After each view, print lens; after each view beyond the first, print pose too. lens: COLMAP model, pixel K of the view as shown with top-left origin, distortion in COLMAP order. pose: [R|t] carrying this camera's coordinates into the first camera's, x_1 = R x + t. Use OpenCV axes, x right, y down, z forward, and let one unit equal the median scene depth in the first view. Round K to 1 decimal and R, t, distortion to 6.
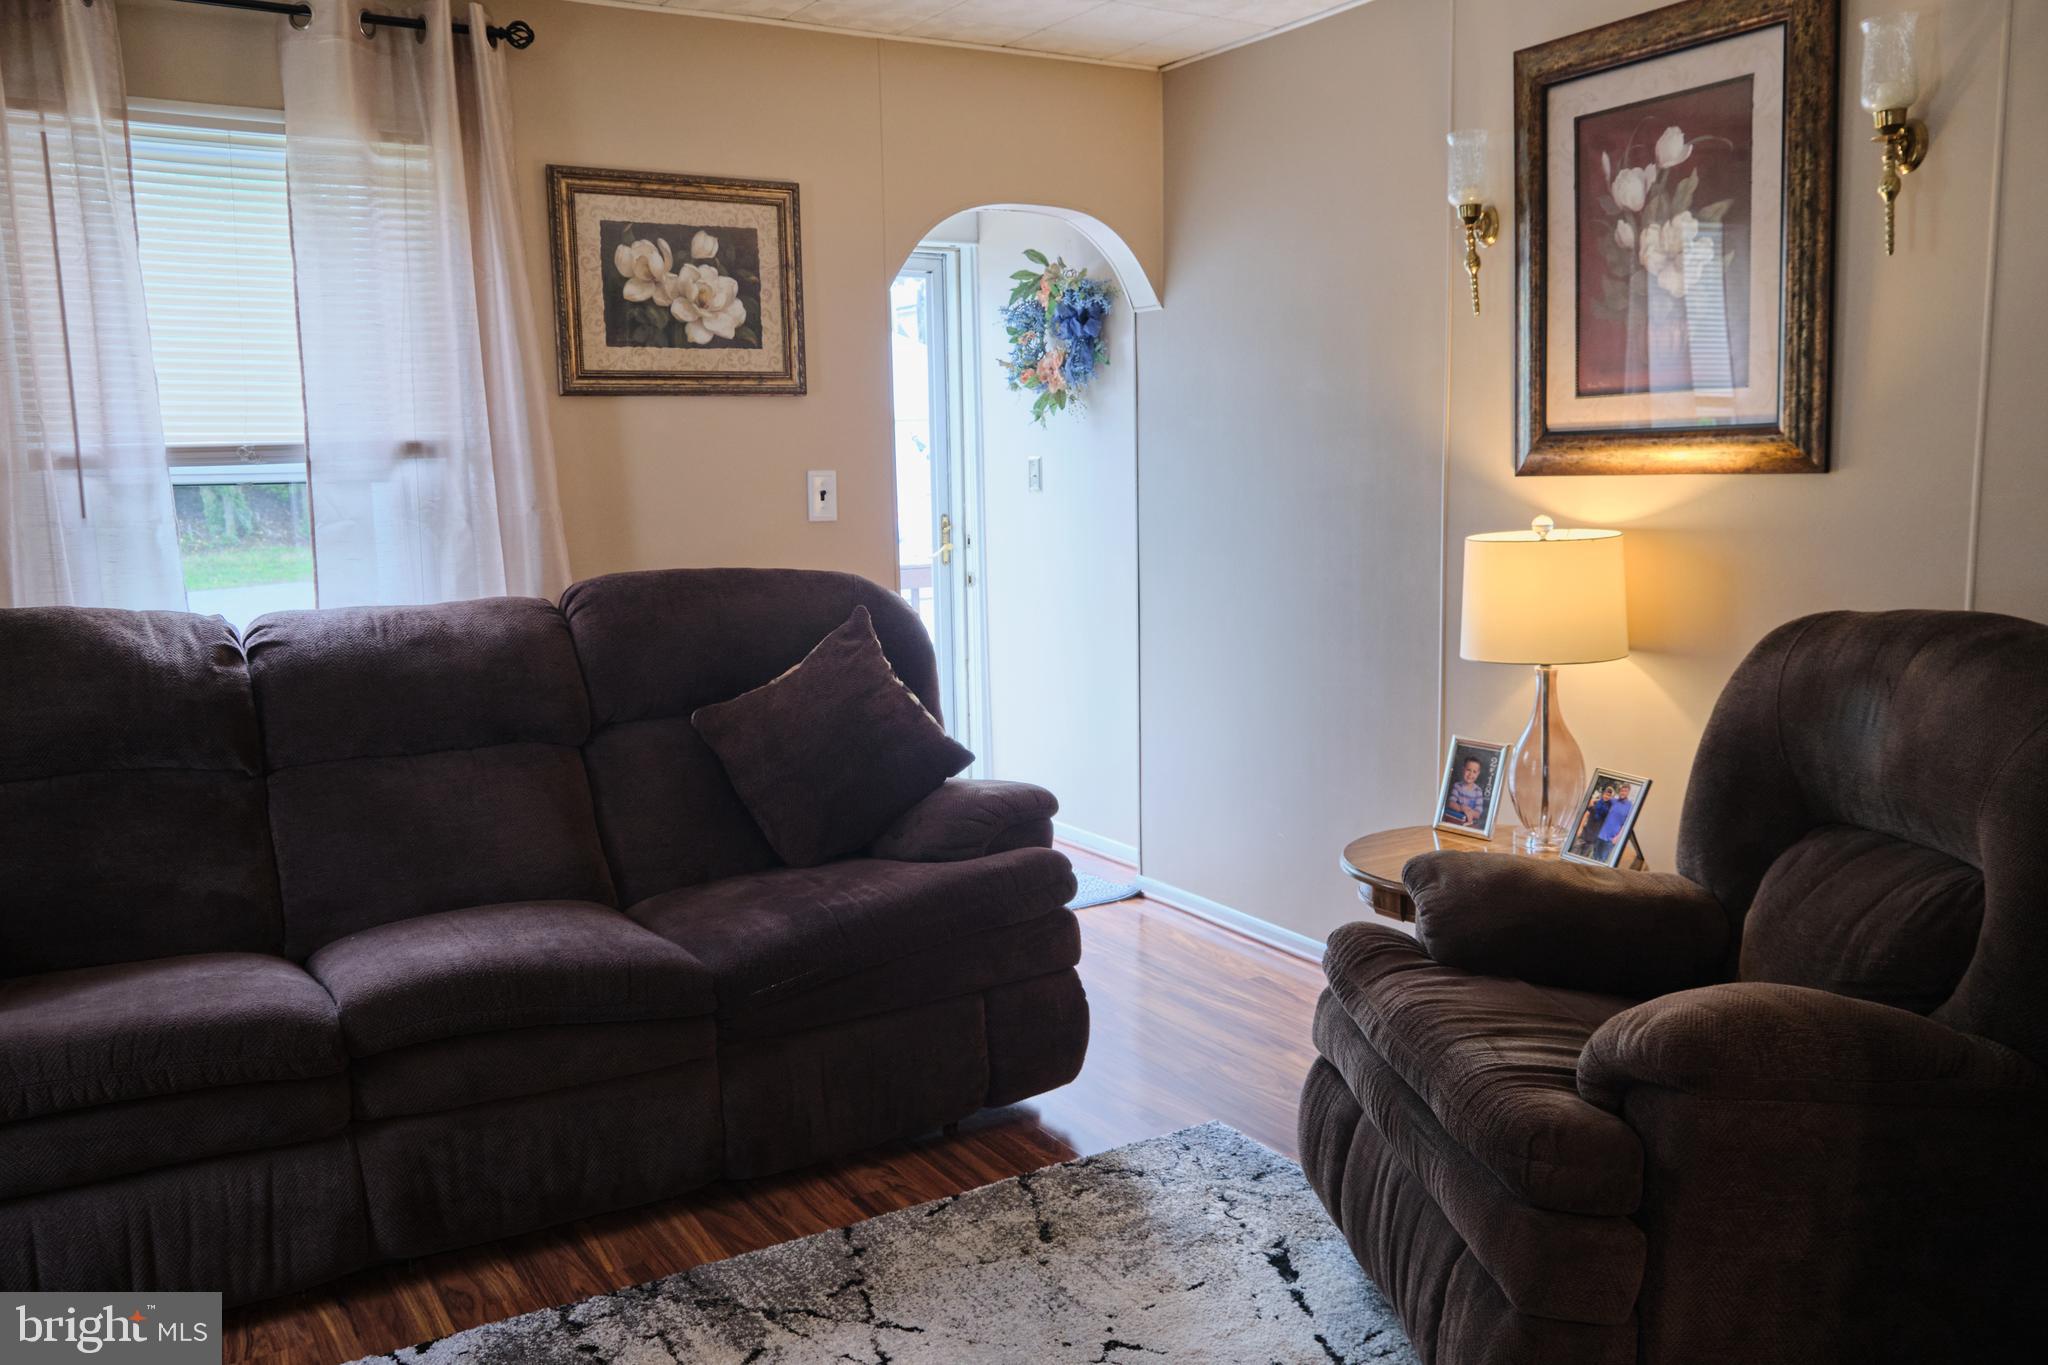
lens RADIAL K [[1633.5, 0, 1045.5], [0, 1633.5, 716.3], [0, 0, 1]] dist [-0.028522, 0.017405]
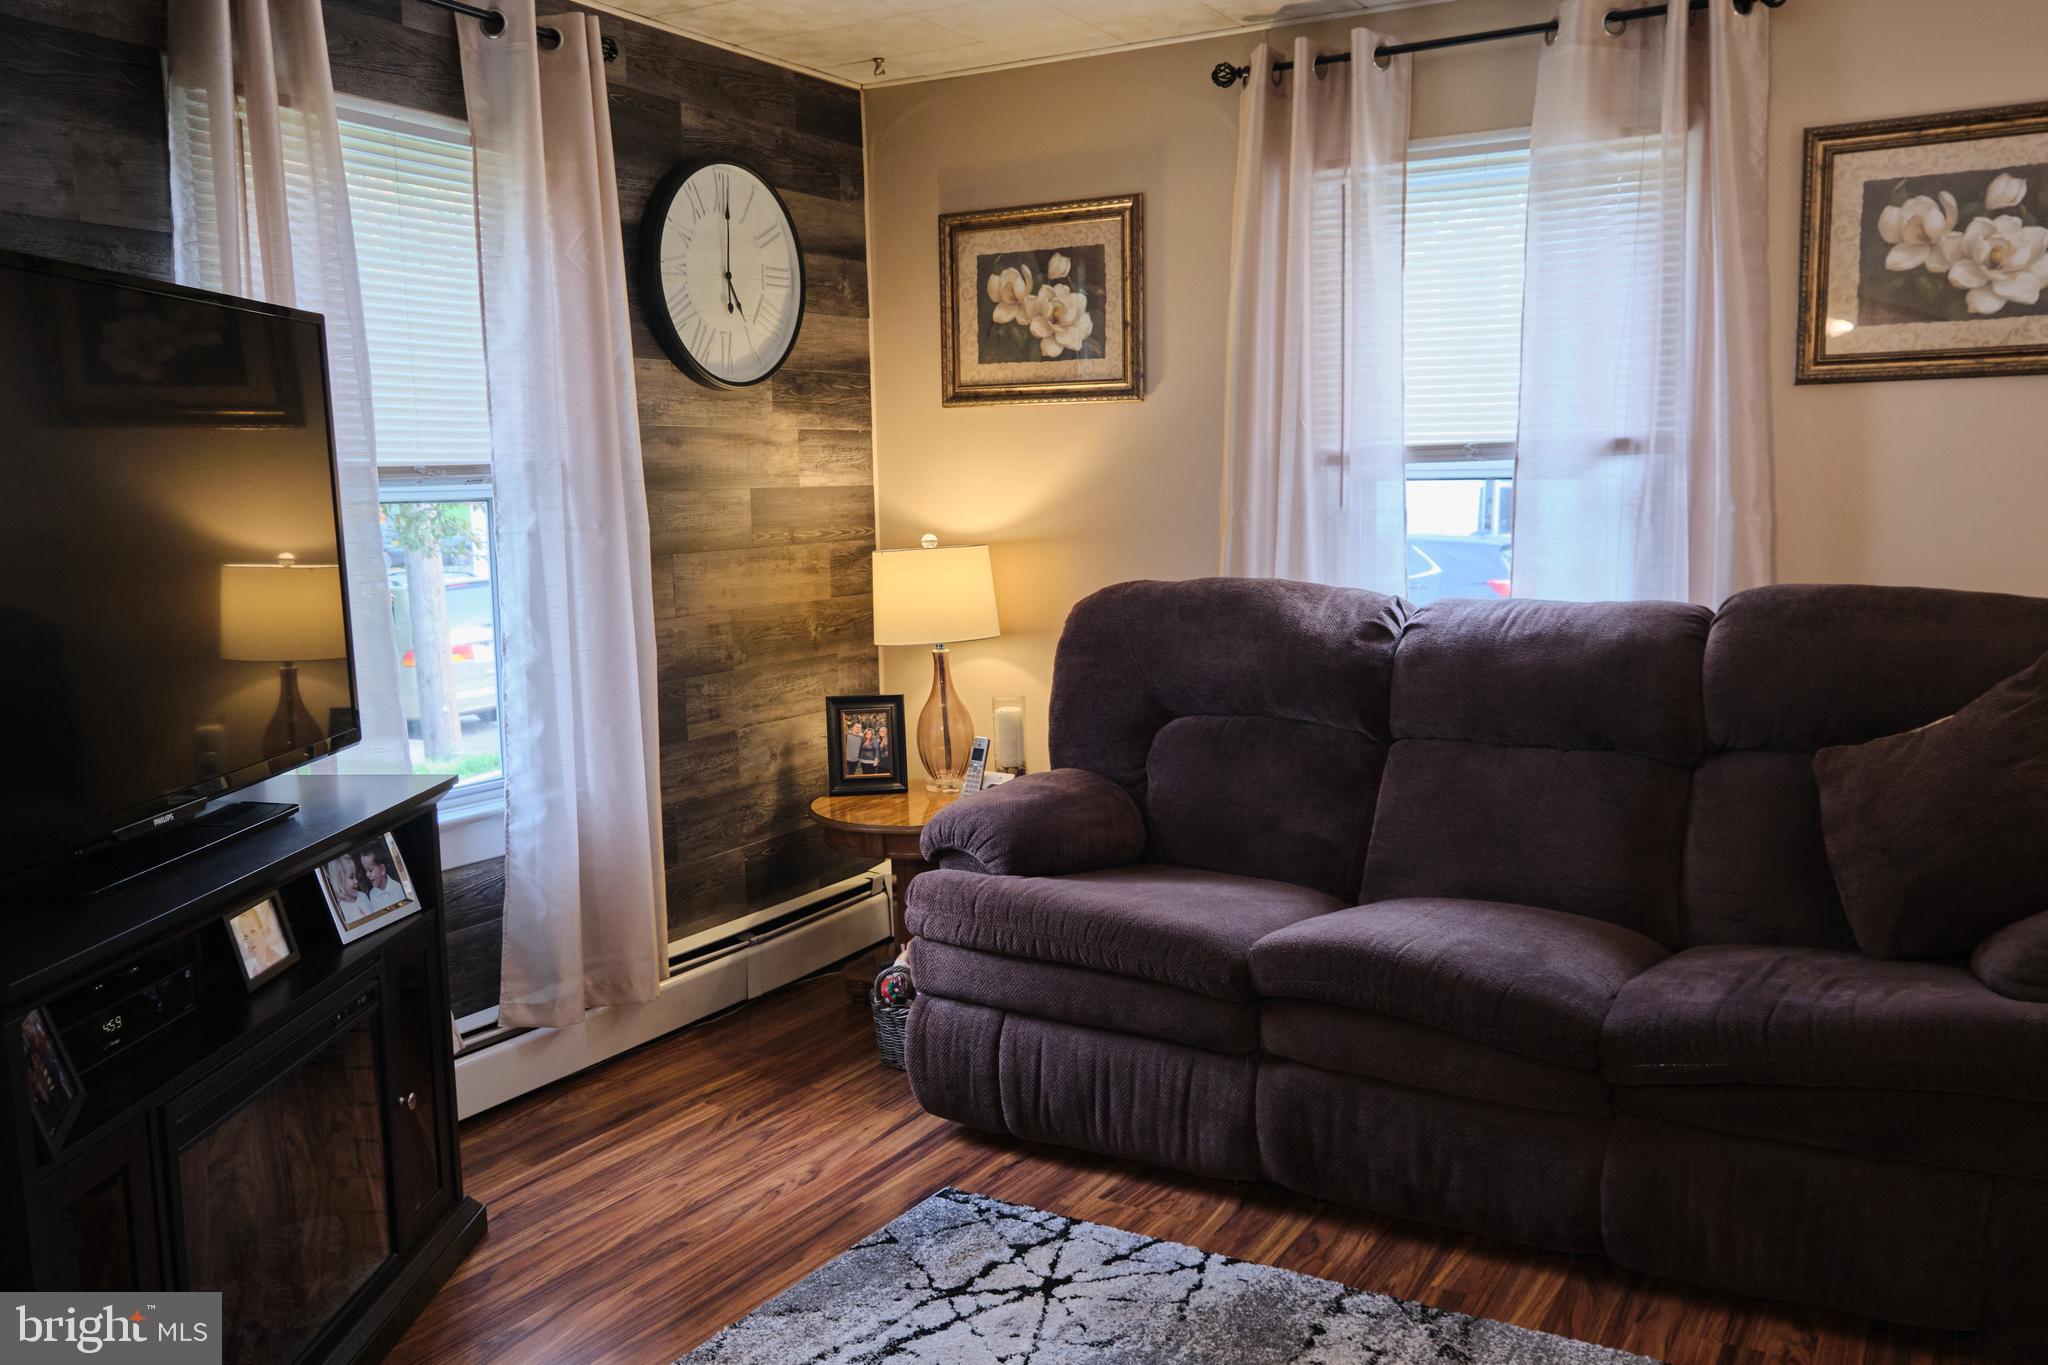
lens RADIAL K [[1633.5, 0, 1053.9], [0, 1633.5, 715.0], [0, 0, 1]] dist [-0.028522, 0.017405]
pose [[0.463993, 0.134326, -0.875595, 0.364464], [-0.127507, 0.988271, 0.084044, -0.044069], [0.876614, 0.072648, 0.475678, 0.252238]]
